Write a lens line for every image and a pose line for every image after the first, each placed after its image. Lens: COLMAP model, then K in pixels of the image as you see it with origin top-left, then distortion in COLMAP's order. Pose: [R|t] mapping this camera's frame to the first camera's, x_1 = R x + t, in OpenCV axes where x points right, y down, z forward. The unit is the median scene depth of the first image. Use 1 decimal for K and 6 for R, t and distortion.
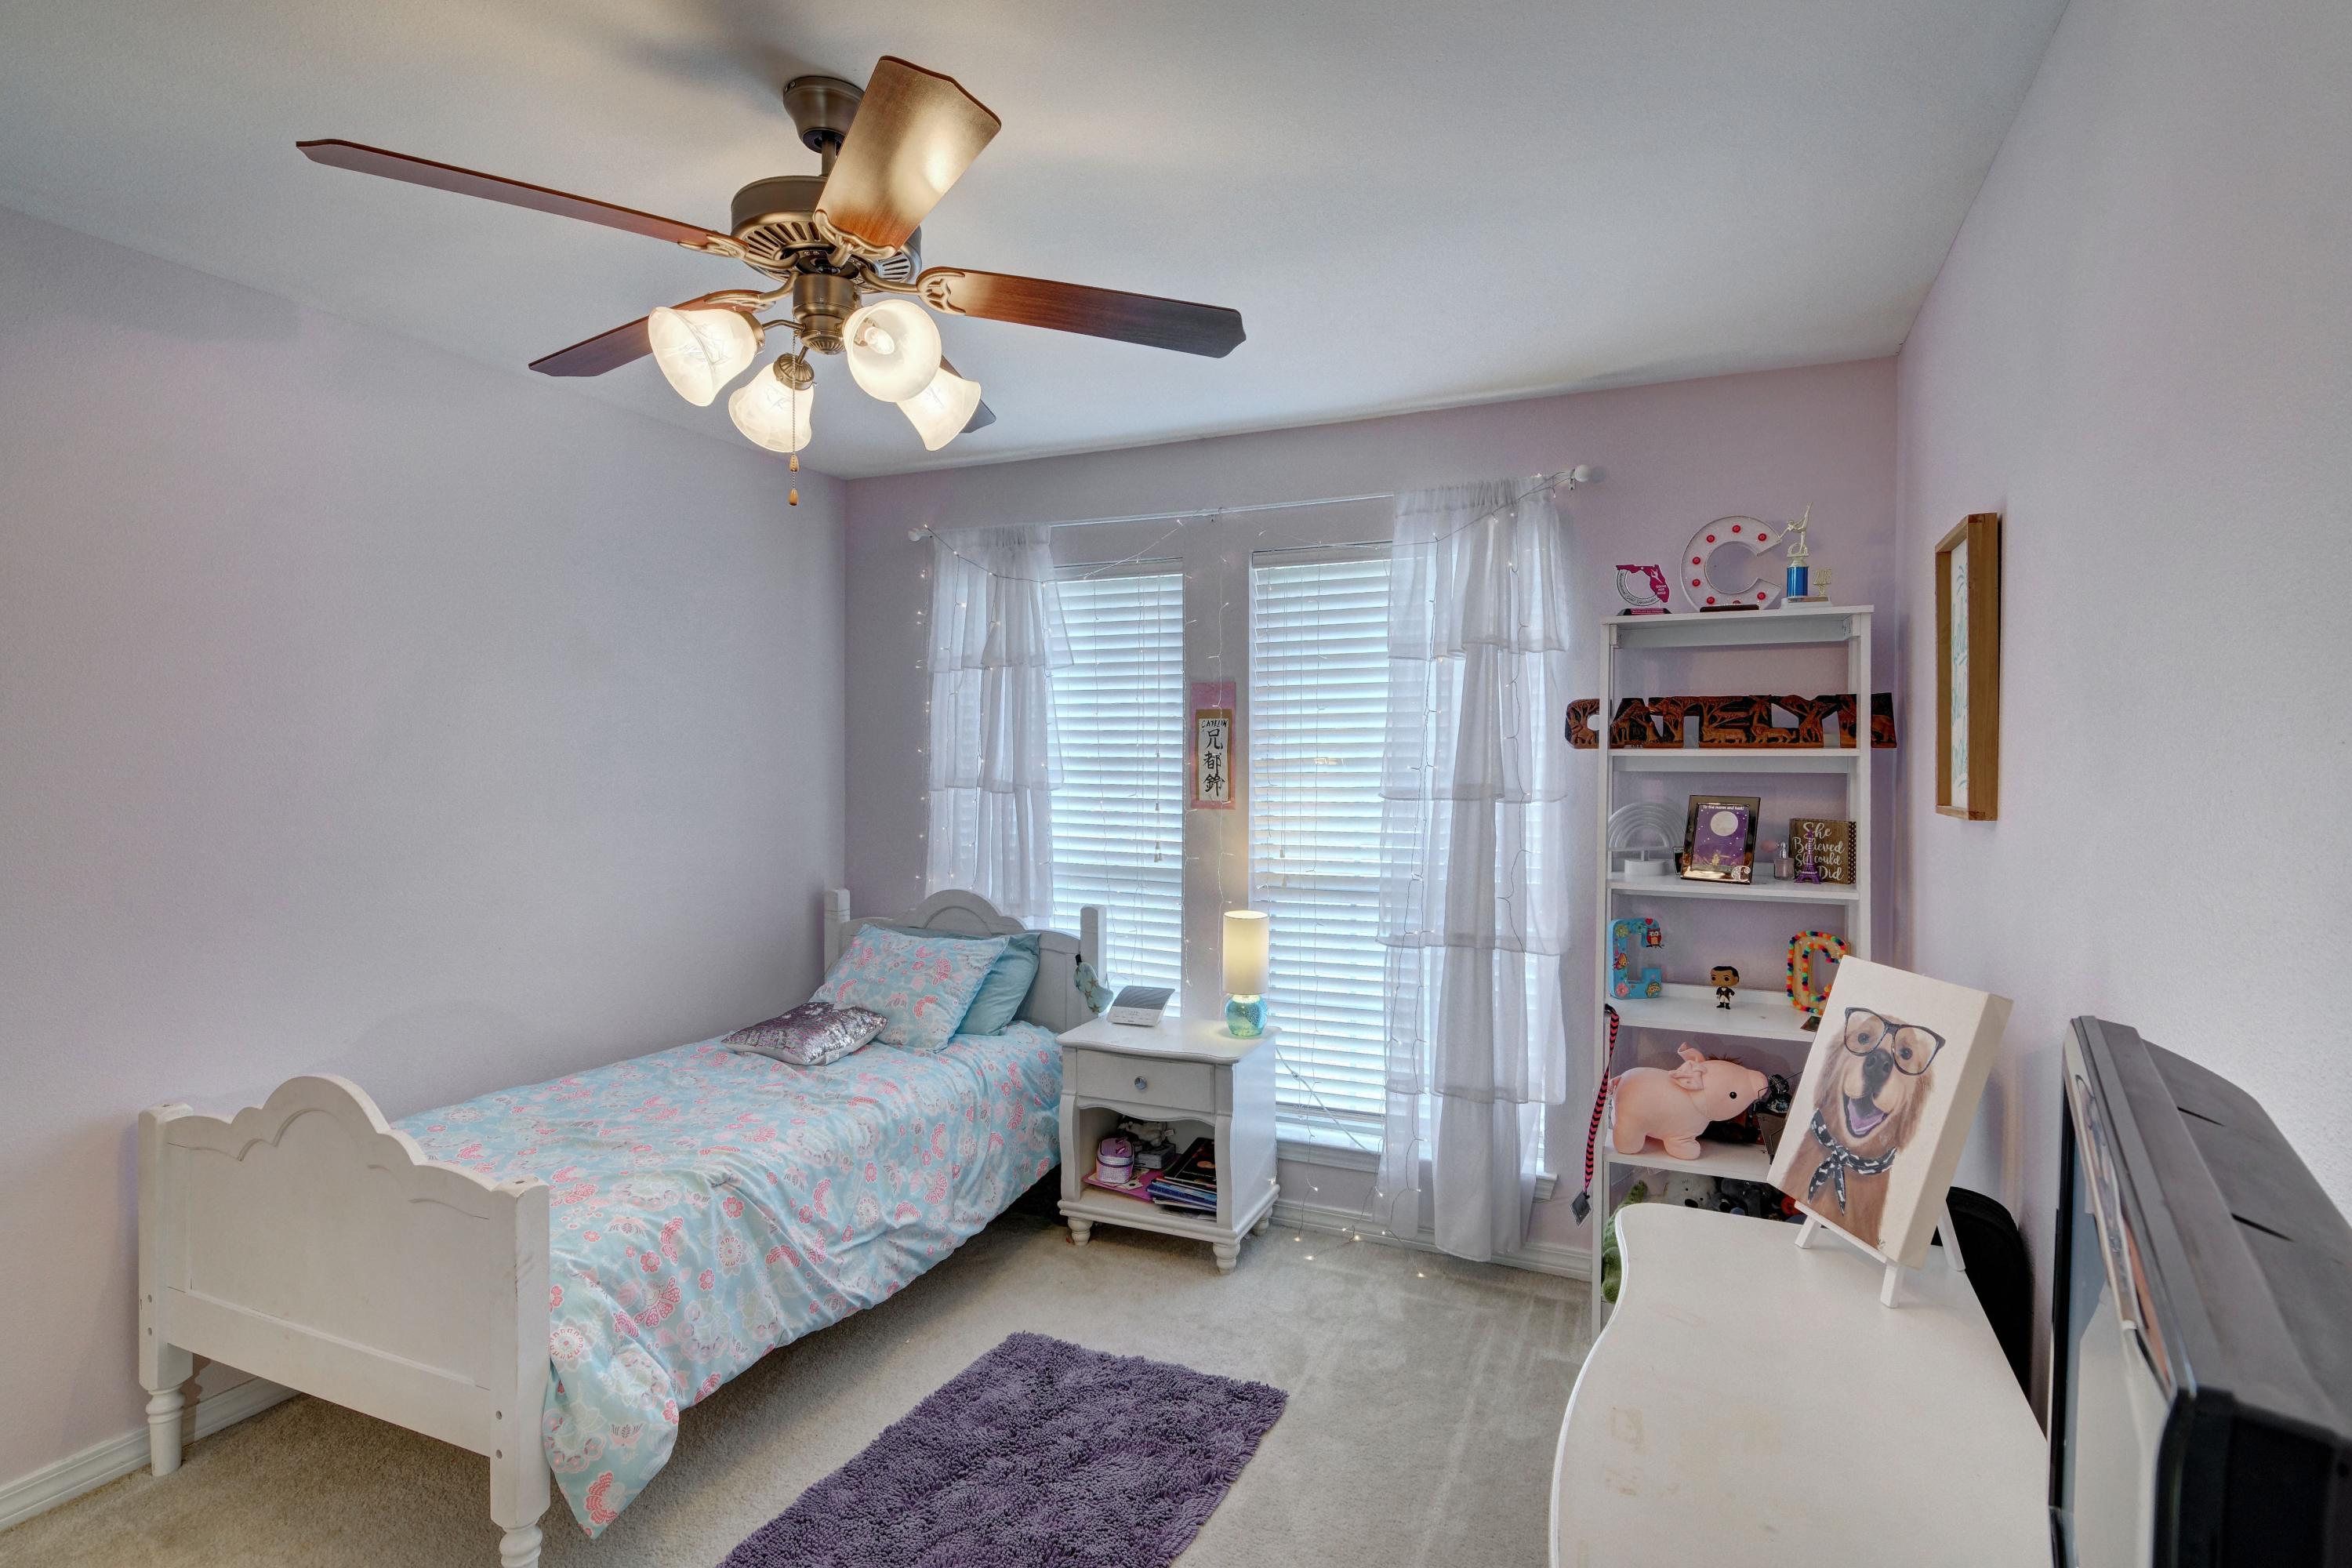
lens RADIAL K [[1170.9, 0, 1162.6], [0, 1170.9, 775.6], [0, 0, 1]] dist [0.026714, -0.000438]
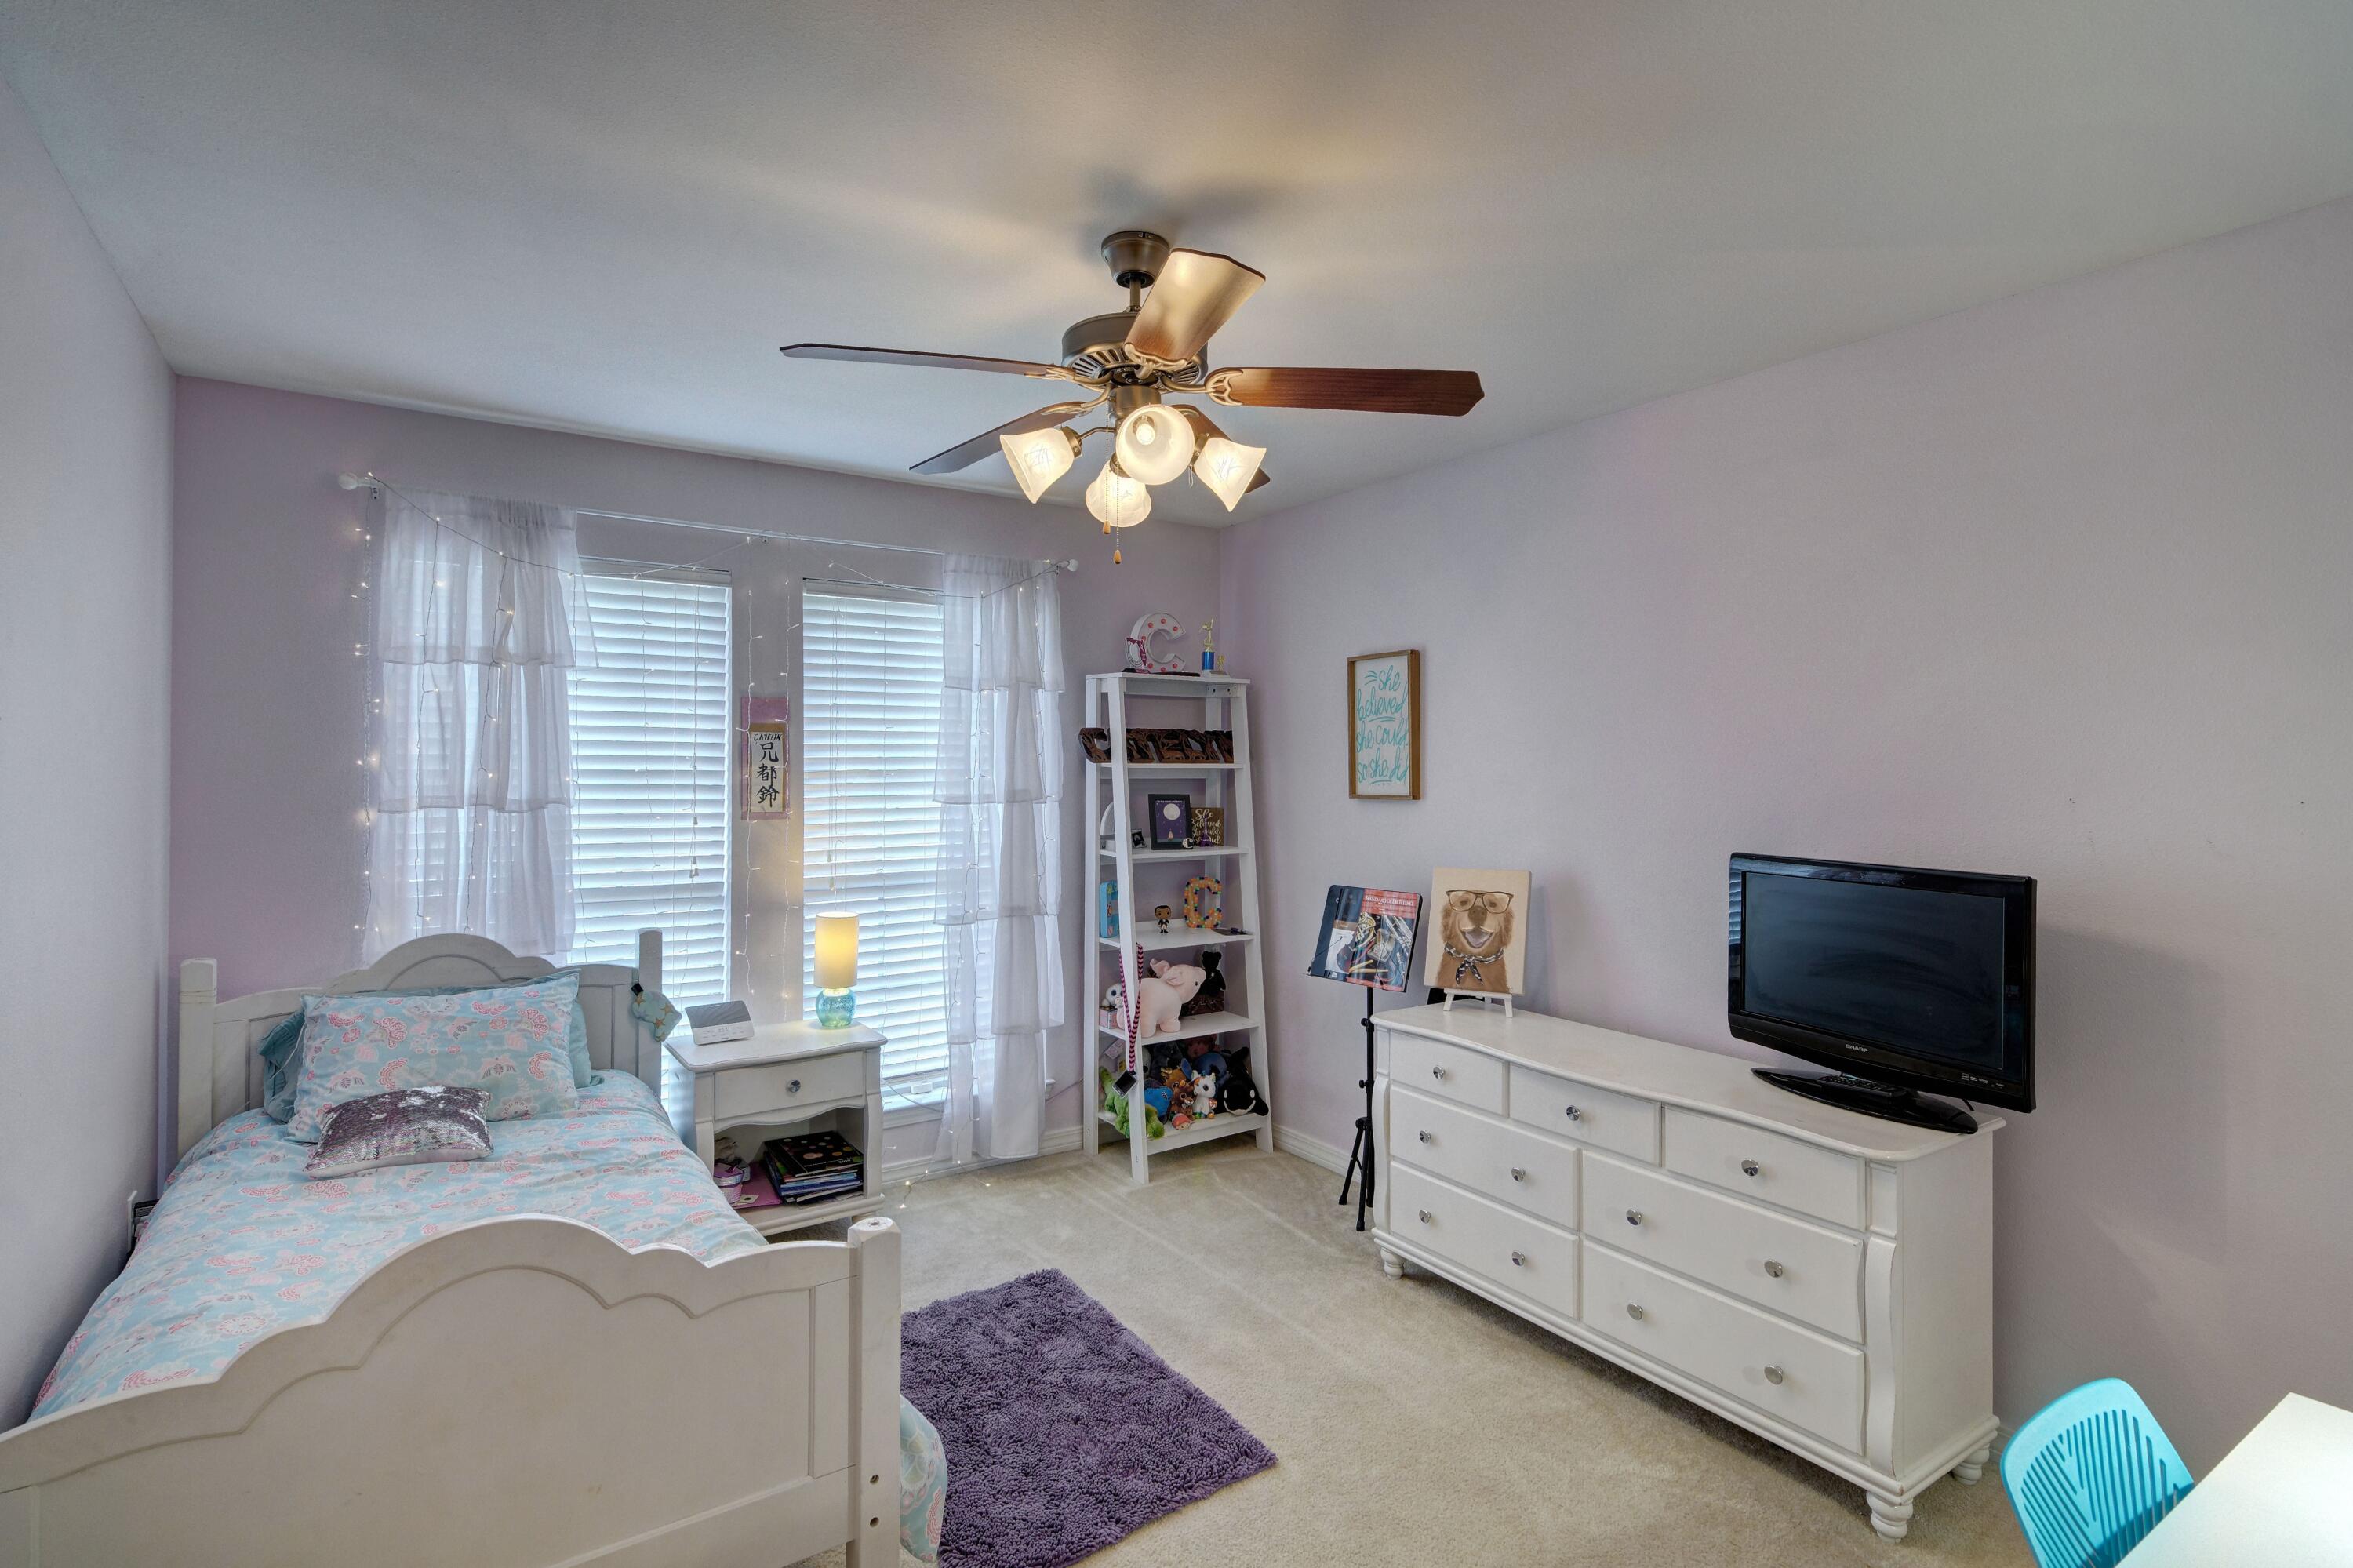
lens RADIAL K [[1124.3, 0, 1179.7], [0, 1124.3, 759.2], [0, 0, 1]] dist [0.002233, 0.000962]
pose [[0.529896, 0.006418, 0.848038, -0.647678], [0.015672, 0.999726, -0.017358, -0.002092], [-0.847918, 0.022489, 0.529651, 0.177566]]
